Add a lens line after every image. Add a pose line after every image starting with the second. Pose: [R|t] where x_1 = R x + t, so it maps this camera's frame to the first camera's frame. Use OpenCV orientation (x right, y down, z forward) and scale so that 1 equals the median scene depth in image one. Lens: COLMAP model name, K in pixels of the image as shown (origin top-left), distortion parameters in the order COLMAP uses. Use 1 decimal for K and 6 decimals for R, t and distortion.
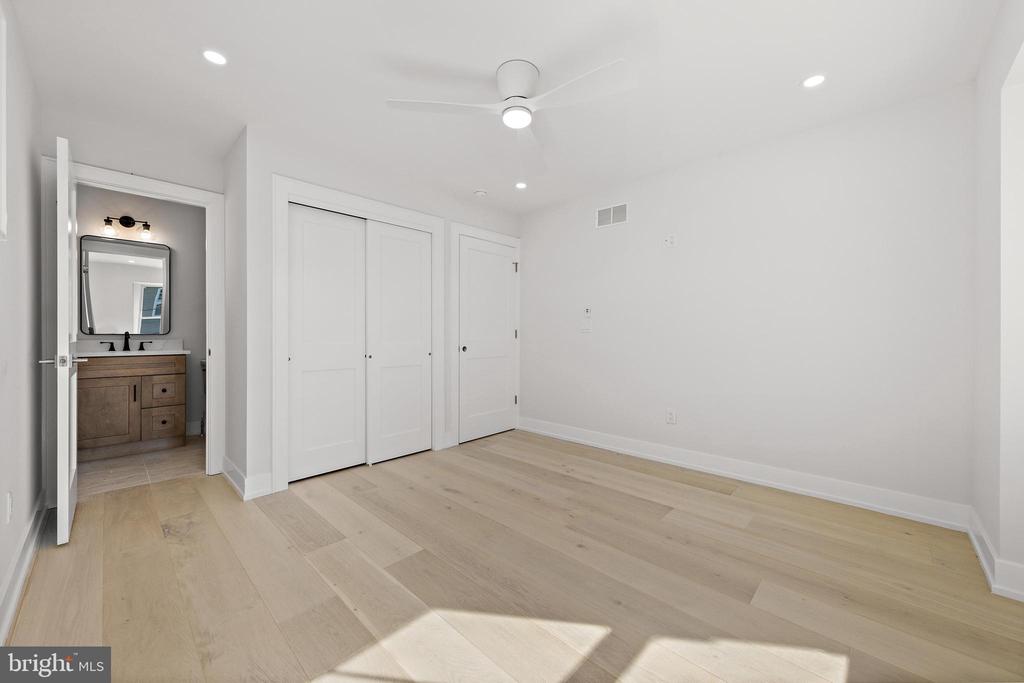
lens RADIAL K [[395.3, 0, 513.7], [0, 395.3, 333.2], [0, 0, 1]] dist [0.008630, 0.000215]
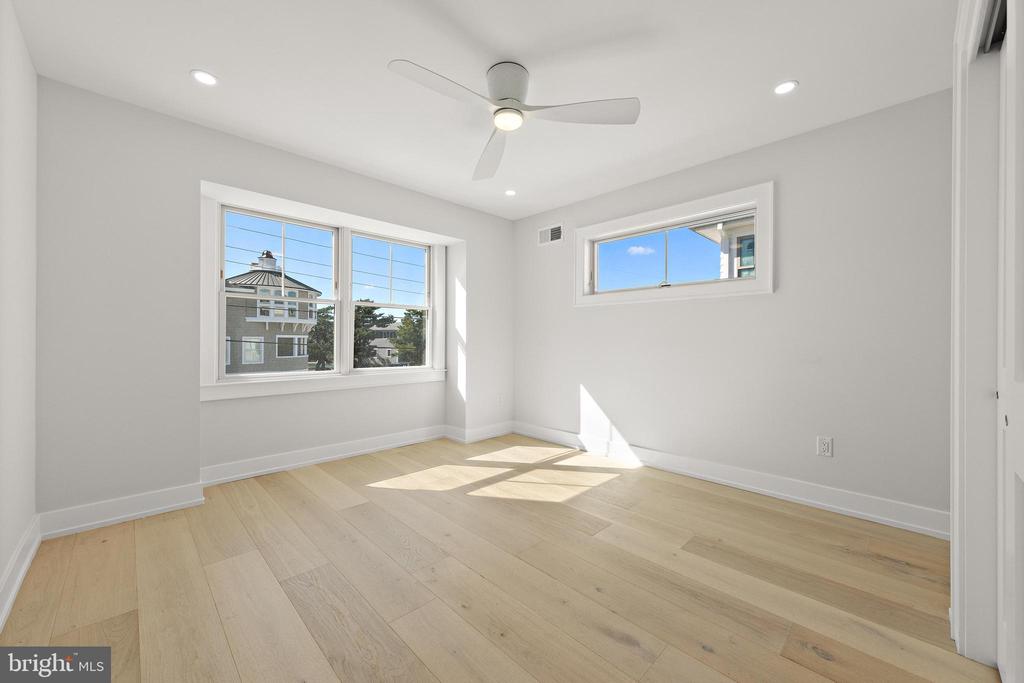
lens RADIAL K [[395.3, 0, 513.7], [0, 395.3, 333.2], [0, 0, 1]] dist [0.008630, 0.000215]
pose [[-0.999480, -0.005243, 0.031820, -0.033446], [-0.006144, 0.999581, -0.028281, 0.014016], [-0.031658, -0.028462, -0.999093, 1.696876]]
